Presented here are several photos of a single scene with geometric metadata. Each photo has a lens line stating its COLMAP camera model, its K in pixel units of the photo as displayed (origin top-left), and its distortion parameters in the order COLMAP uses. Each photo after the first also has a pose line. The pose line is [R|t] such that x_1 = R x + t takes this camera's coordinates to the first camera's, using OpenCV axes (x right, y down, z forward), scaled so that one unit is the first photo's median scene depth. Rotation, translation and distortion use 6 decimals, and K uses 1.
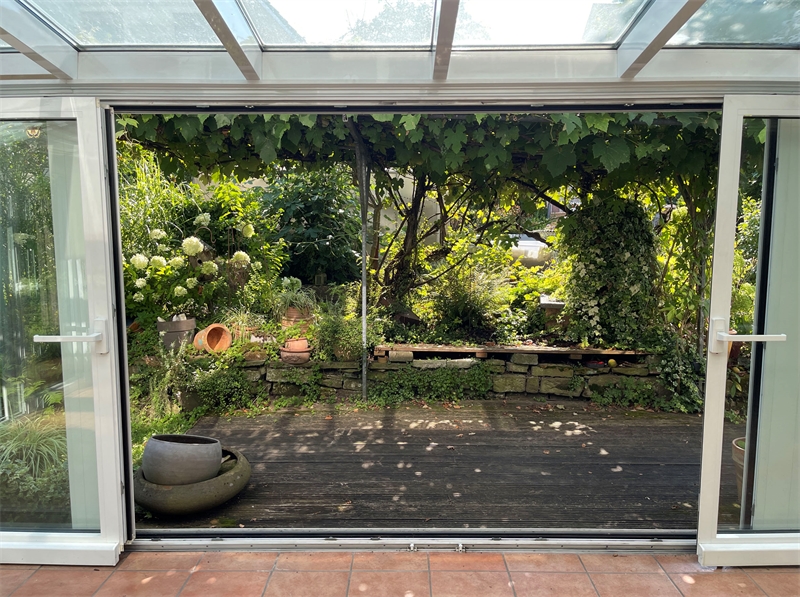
lens RADIAL K [[599.9, 0, 400.0], [0, 599.9, 298.5], [0, 0, 1]] dist [0.095291, -0.154823]
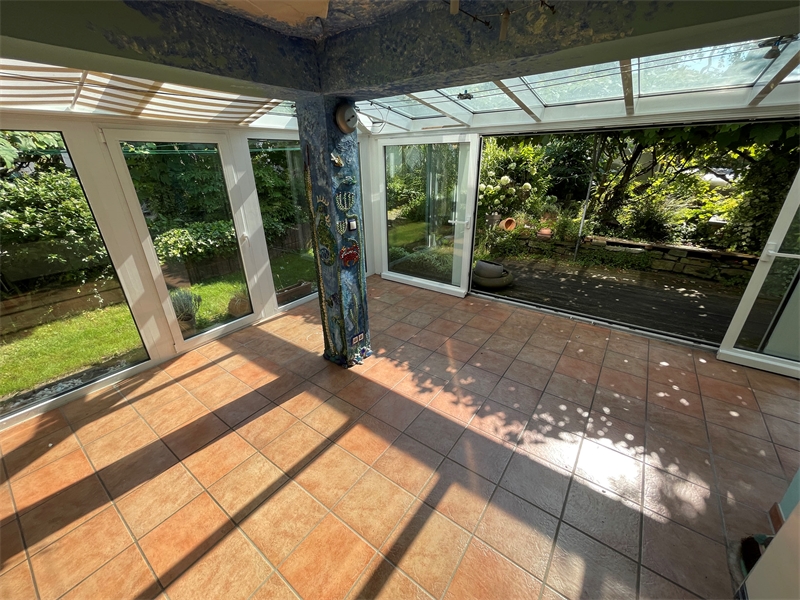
lens RADIAL K [[320.8, 0, 400.0], [0, 320.8, 300.0], [0, 0, 1]] dist [0.008496, 0.000062]
pose [[0.808721, 0.227193, -0.542544, 0.091128], [-0.049884, 0.945561, 0.321600, -0.035165], [0.586074, -0.233020, 0.776028, -0.263032]]
